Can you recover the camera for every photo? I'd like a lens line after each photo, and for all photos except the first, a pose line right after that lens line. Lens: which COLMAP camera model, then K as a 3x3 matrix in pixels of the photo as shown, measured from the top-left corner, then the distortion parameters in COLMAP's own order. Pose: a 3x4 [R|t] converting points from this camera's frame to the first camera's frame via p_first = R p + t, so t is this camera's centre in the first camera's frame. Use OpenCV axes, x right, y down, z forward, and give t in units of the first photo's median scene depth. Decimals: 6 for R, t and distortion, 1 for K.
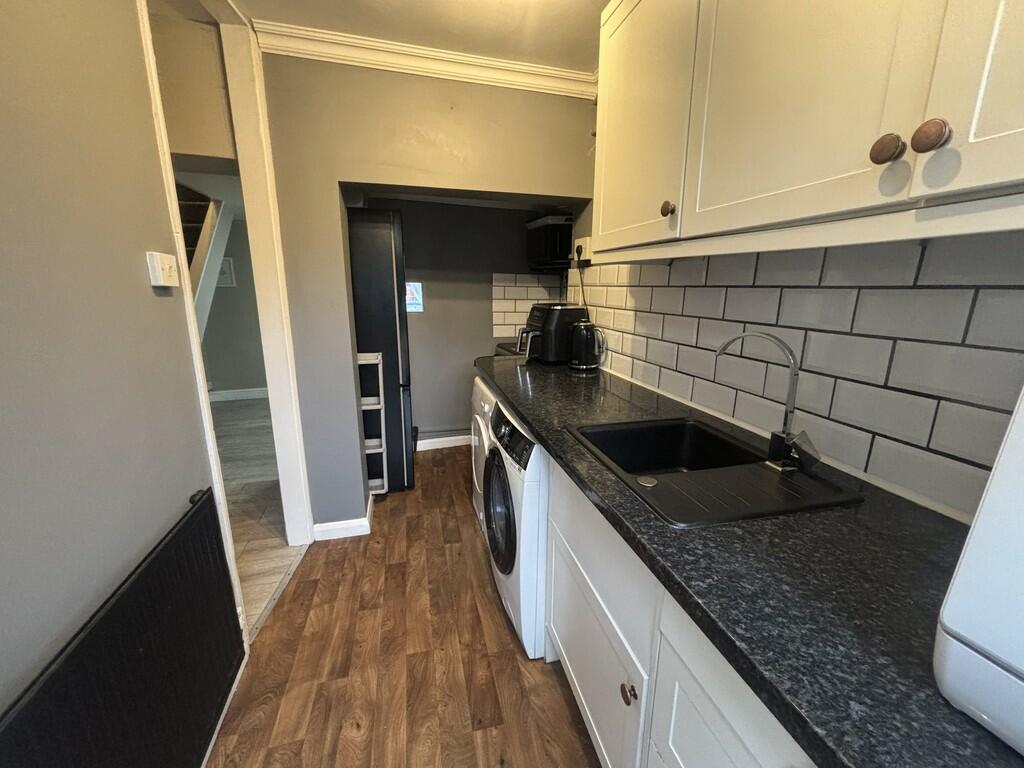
lens RADIAL K [[409.5, 0, 512.0], [0, 409.5, 384.0], [0, 0, 1]] dist [0.000069, -0.000475]
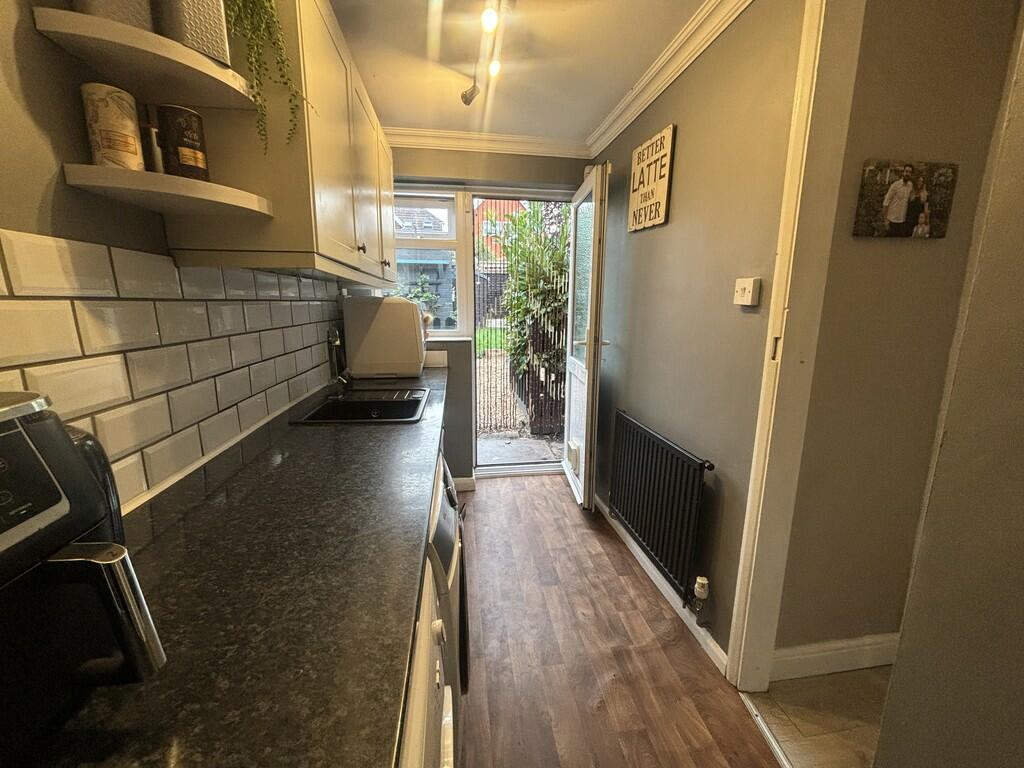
lens RADIAL K [[409.5, 0, 512.0], [0, 409.5, 384.0], [0, 0, 1]] dist [0.000069, -0.000475]
pose [[-0.992867, -0.036407, 0.113534, -0.196585], [0.014346, 0.908841, 0.416896, -0.356143], [-0.118362, 0.415551, -0.901836, 1.484477]]
